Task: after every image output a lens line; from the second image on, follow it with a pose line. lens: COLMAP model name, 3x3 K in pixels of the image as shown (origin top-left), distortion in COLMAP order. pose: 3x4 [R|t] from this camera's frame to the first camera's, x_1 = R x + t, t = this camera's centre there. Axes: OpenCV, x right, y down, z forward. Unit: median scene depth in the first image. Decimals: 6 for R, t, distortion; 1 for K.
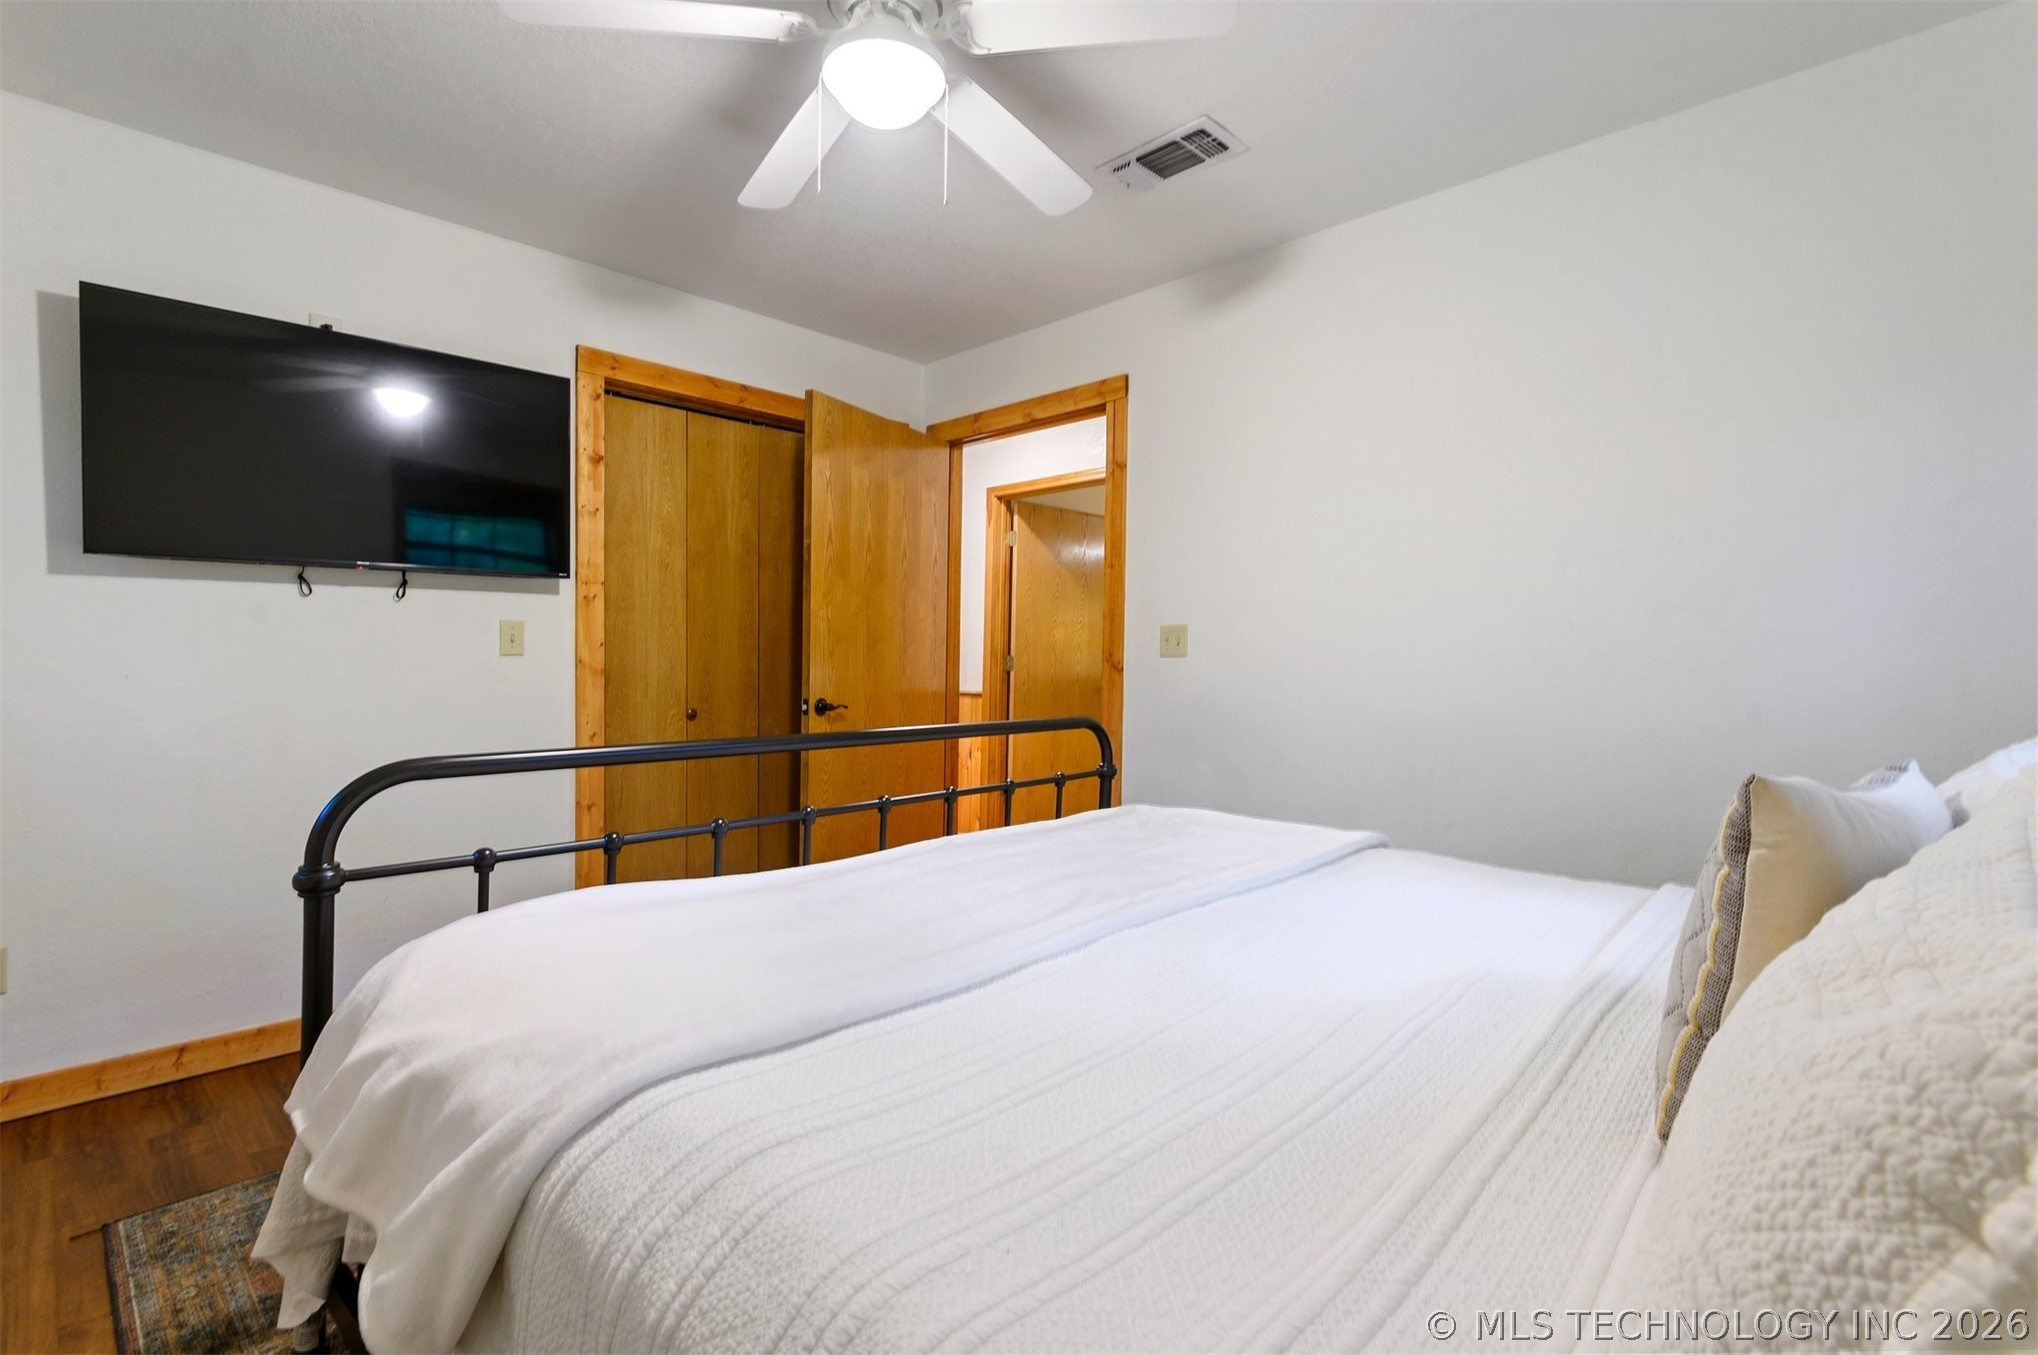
lens RADIAL K [[898.2, 0, 1019.0], [0, 898.2, 677.5], [0, 0, 1]] dist [0.023823, -0.000244]
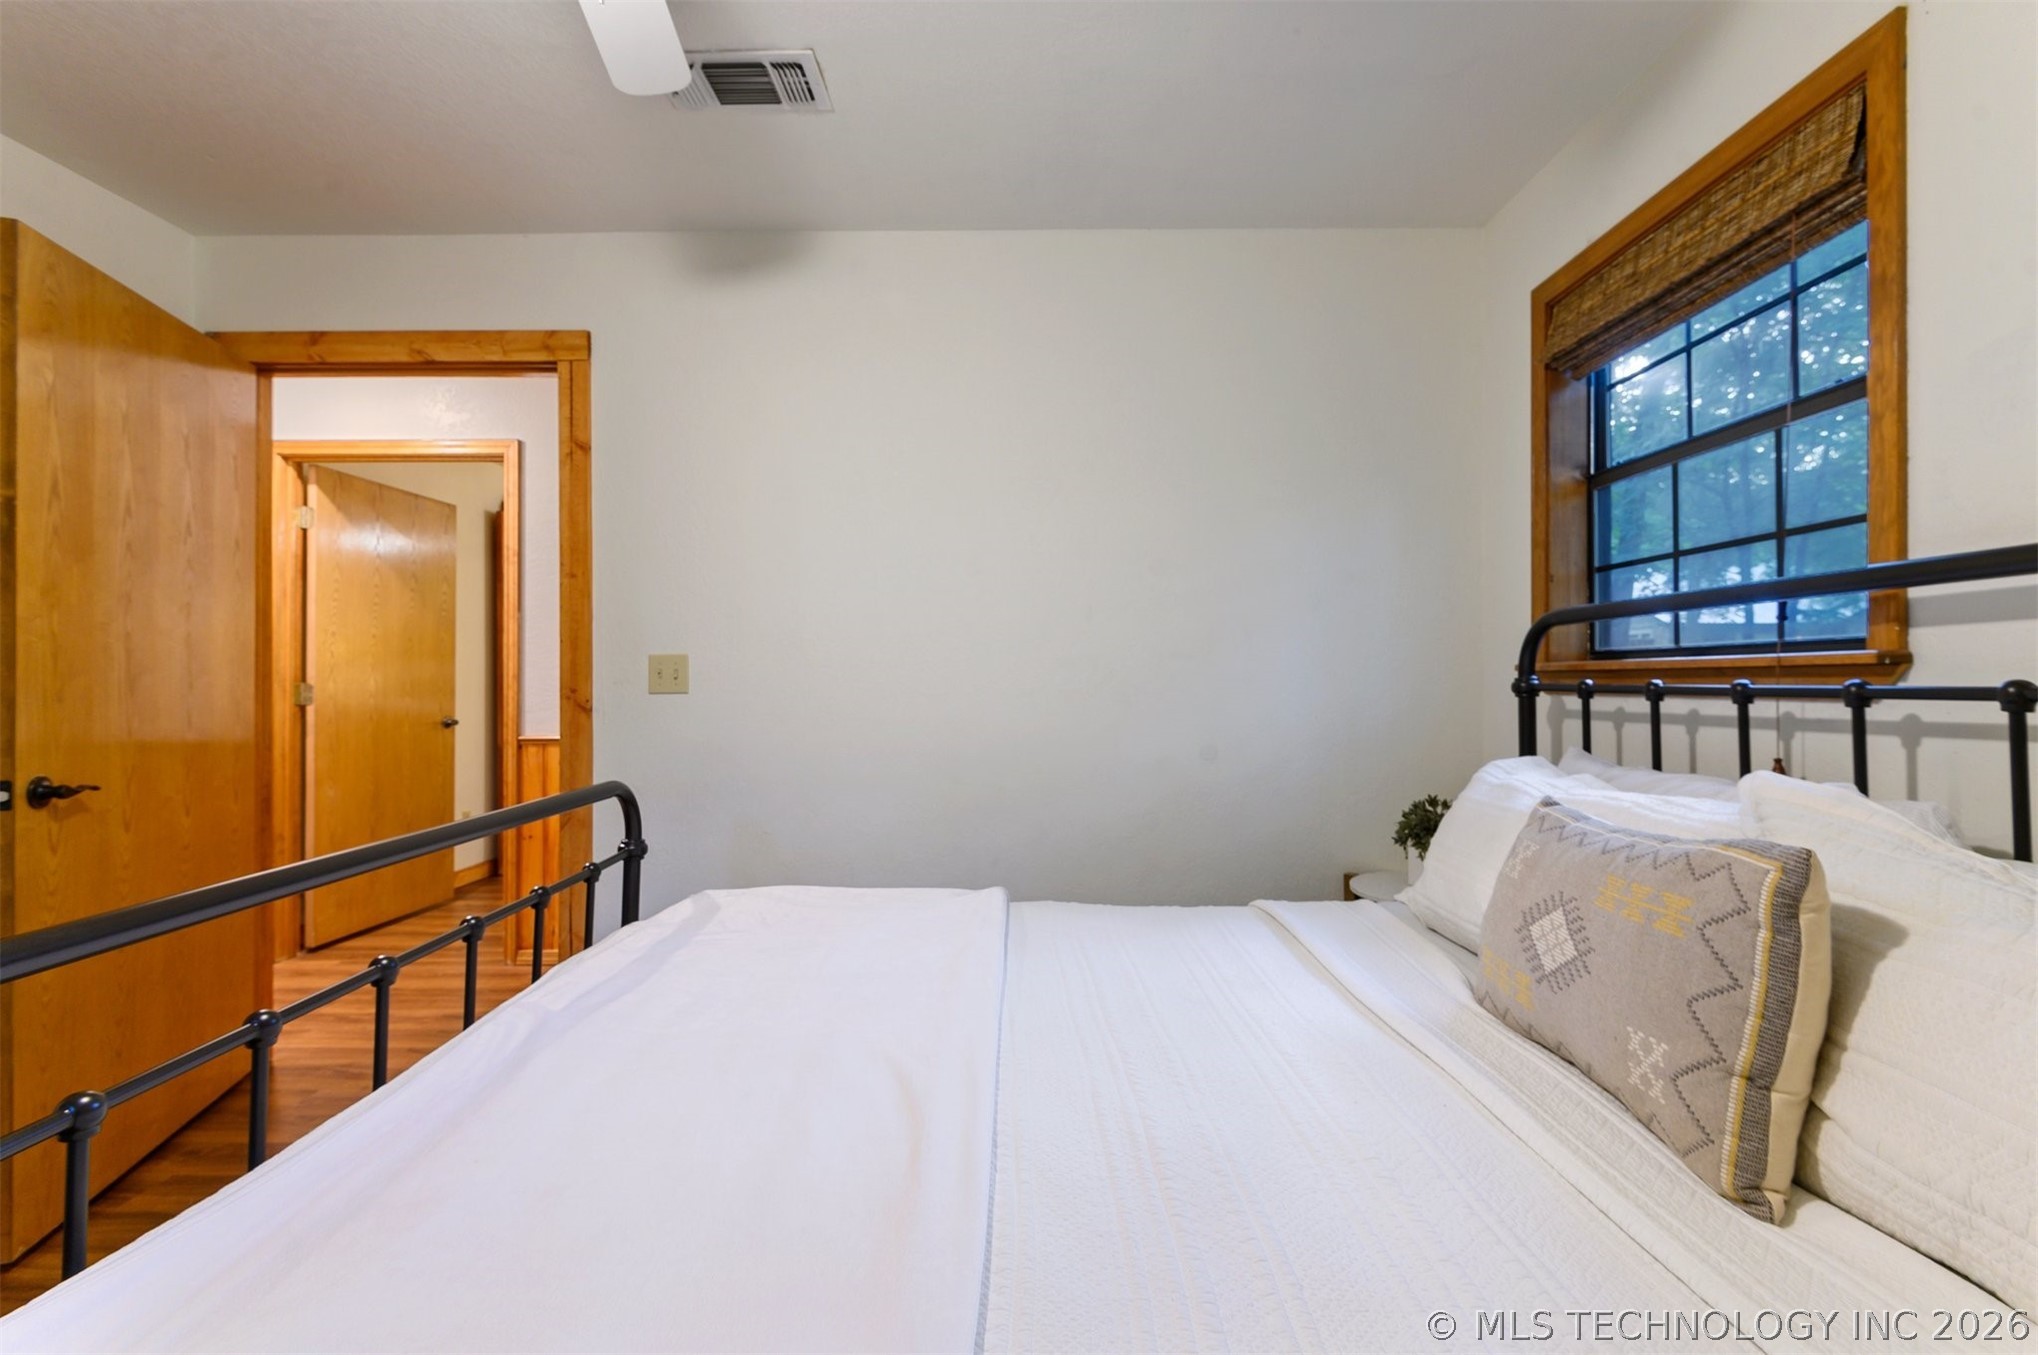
lens RADIAL K [[926.8, 0, 1017.6], [0, 926.8, 688.4], [0, 0, 1]] dist [0.001029, -0.001087]
pose [[0.746338, -0.008835, 0.665509, -0.139126], [0.013406, 0.999909, -0.001760, -0.021133], [-0.665432, 0.010235, 0.746388, 0.157533]]
